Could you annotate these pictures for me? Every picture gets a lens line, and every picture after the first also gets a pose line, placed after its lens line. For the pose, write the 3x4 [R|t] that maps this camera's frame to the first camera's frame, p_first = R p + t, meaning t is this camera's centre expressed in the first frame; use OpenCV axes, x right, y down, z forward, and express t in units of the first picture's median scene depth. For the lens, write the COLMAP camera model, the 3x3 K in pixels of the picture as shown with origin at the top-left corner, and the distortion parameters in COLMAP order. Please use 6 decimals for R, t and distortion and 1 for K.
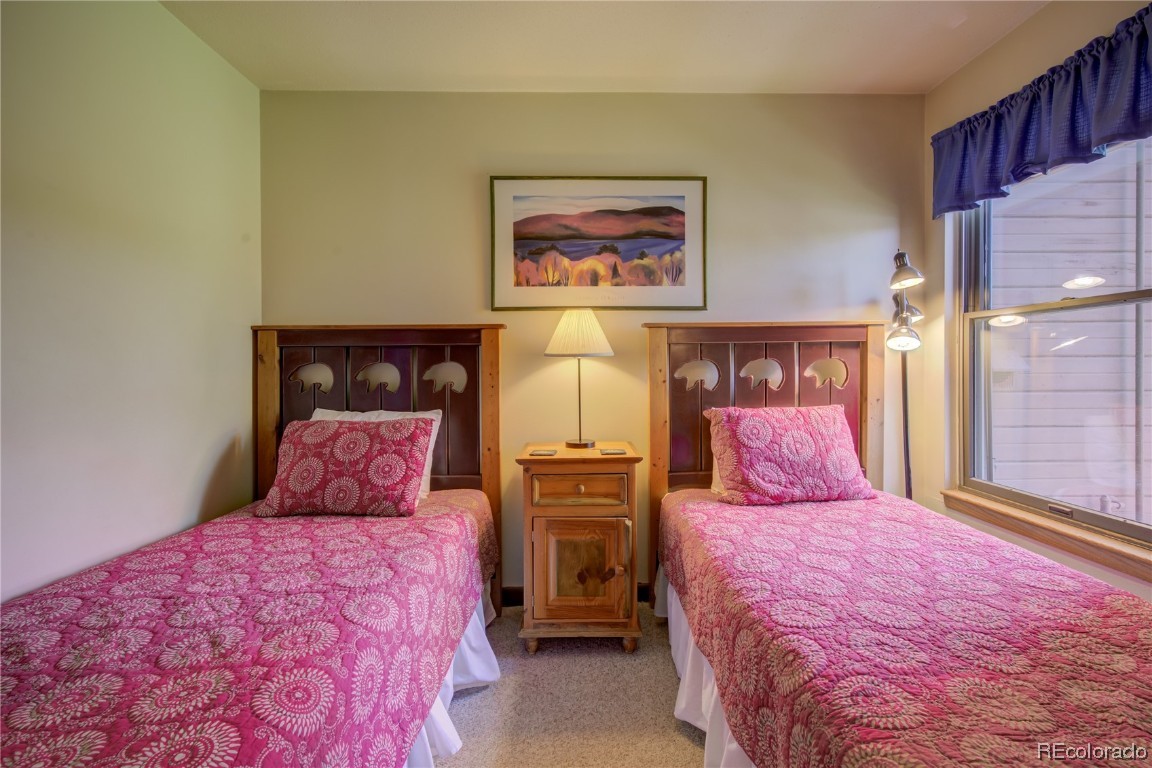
lens RADIAL K [[499.6, 0, 575.4], [0, 499.6, 373.4], [0, 0, 1]] dist [0.003279, 0.001688]
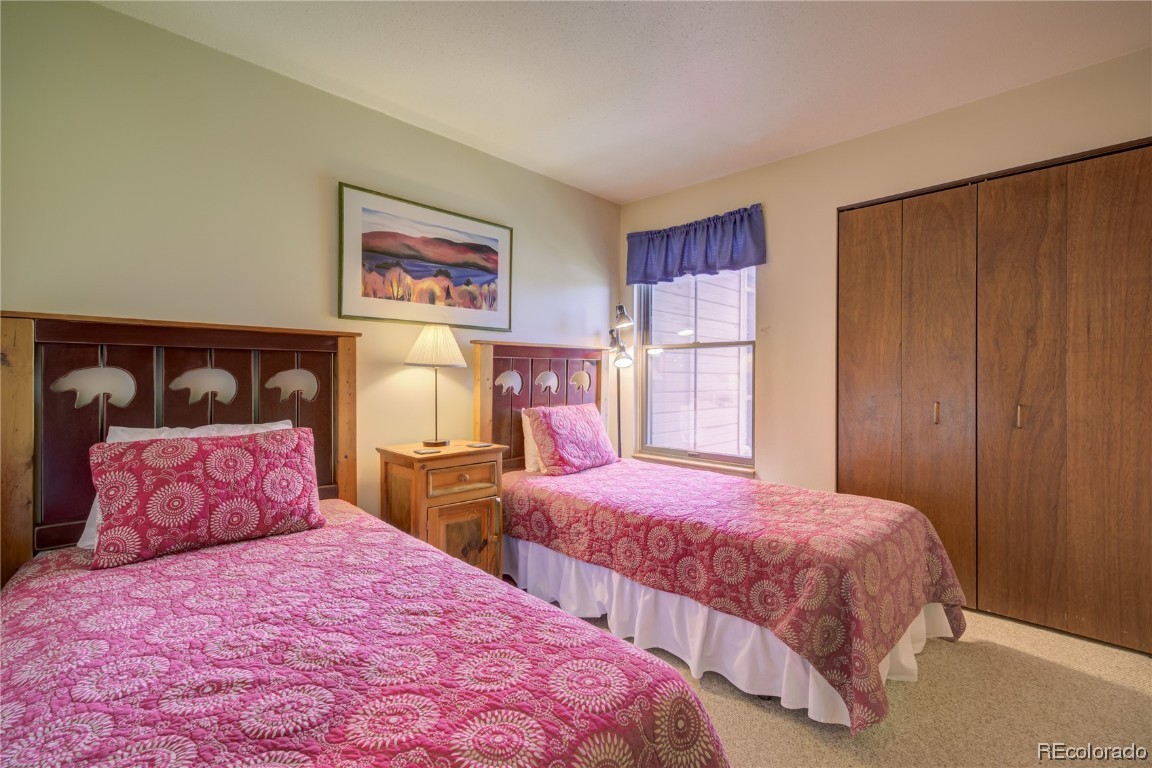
lens RADIAL K [[499.6, 0, 566.1], [0, 499.6, 384.5], [0, 0, 1]] dist [0.003279, 0.001688]
pose [[0.730424, -0.001822, 0.682992, -0.533484], [-0.001044, 0.999992, 0.003784, 0.002308], [-0.682994, -0.003477, 0.730416, -0.032586]]
